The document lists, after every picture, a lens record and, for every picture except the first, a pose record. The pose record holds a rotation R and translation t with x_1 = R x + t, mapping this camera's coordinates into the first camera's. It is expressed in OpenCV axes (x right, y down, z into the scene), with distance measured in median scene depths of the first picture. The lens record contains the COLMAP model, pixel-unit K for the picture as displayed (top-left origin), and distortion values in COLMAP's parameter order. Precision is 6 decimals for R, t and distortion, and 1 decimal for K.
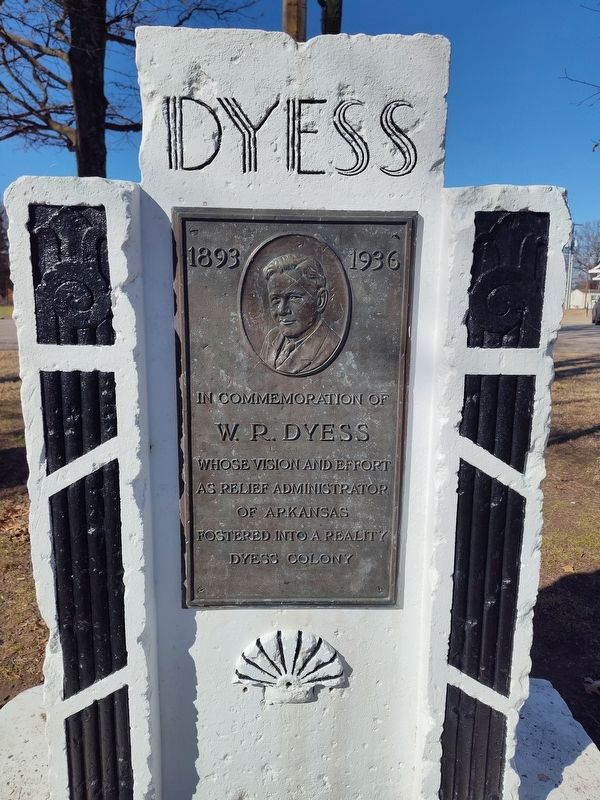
lens RADIAL K [[534.6, 0, 300.0], [0, 534.6, 400.0], [0, 0, 1]] dist [0.004183, -0.000600]
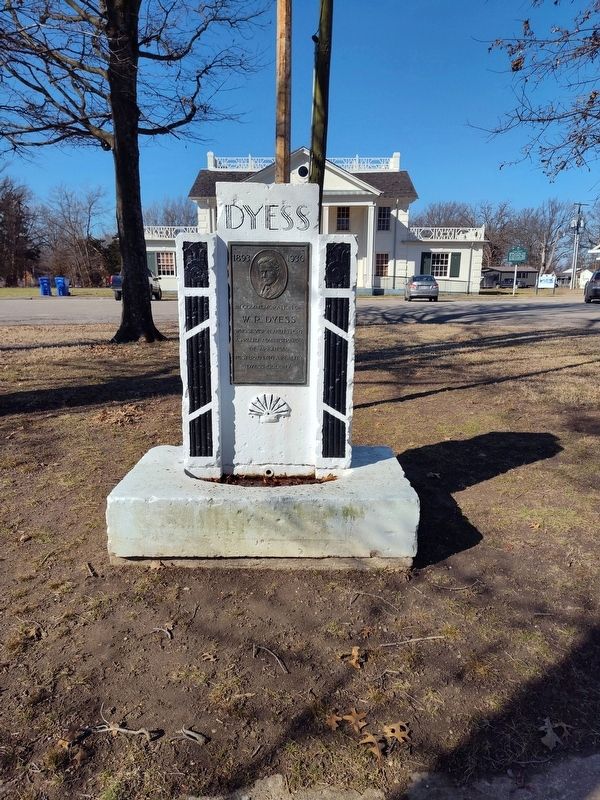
lens RADIAL K [[539.4, 0, 300.1], [0, 539.4, 420.8], [0, 0, 1]] dist [-0.041391, -0.001509]
pose [[0.999795, 0.004014, -0.019859, 0.217554], [-0.002550, 0.997311, 0.073235, 0.397196], [0.020100, -0.073170, 0.997117, -1.942196]]
